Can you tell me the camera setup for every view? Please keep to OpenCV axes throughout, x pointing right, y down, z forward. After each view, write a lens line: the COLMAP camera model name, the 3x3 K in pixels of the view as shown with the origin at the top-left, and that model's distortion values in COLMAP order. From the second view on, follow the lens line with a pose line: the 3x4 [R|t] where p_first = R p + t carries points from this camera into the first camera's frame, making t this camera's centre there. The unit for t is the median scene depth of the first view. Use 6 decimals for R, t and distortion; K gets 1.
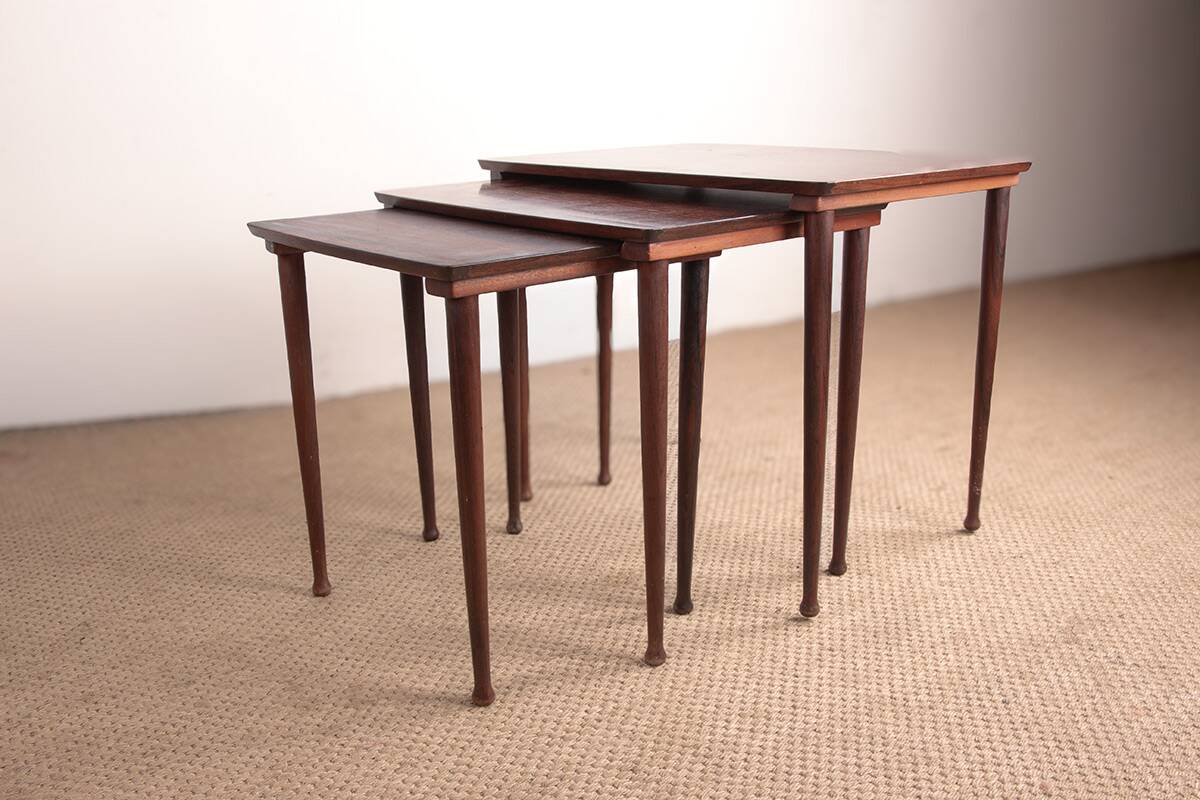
lens RADIAL K [[1003.3, 0, 587.2], [0, 1003.3, 400.5], [0, 0, 1]] dist [-0.148475, 0.136834]
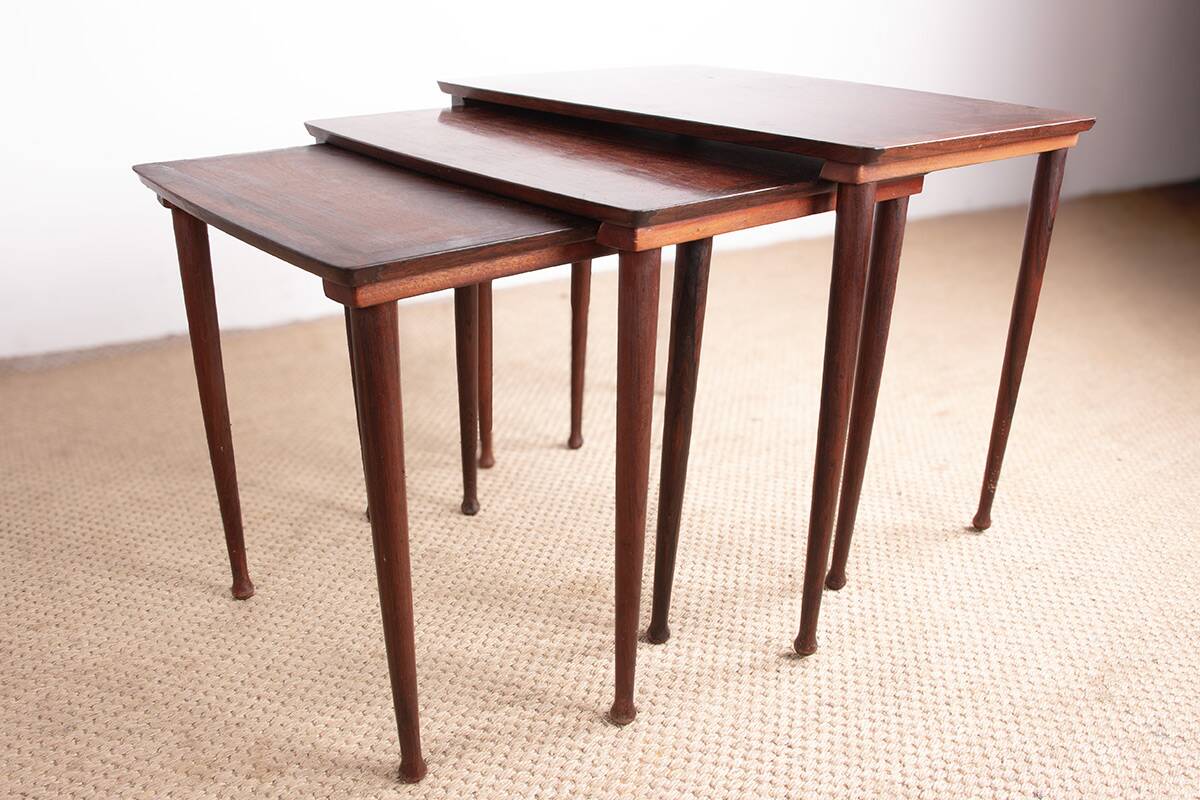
lens RADIAL K [[945.0, 0, 585.4], [0, 945.0, 404.4], [0, 0, 1]] dist [-0.182453, 0.116154]
pose [[0.999276, 0.032186, 0.020296, 0.010922], [-0.034371, 0.992348, 0.118592, -0.080564], [-0.016324, -0.119204, 0.992736, 0.224271]]
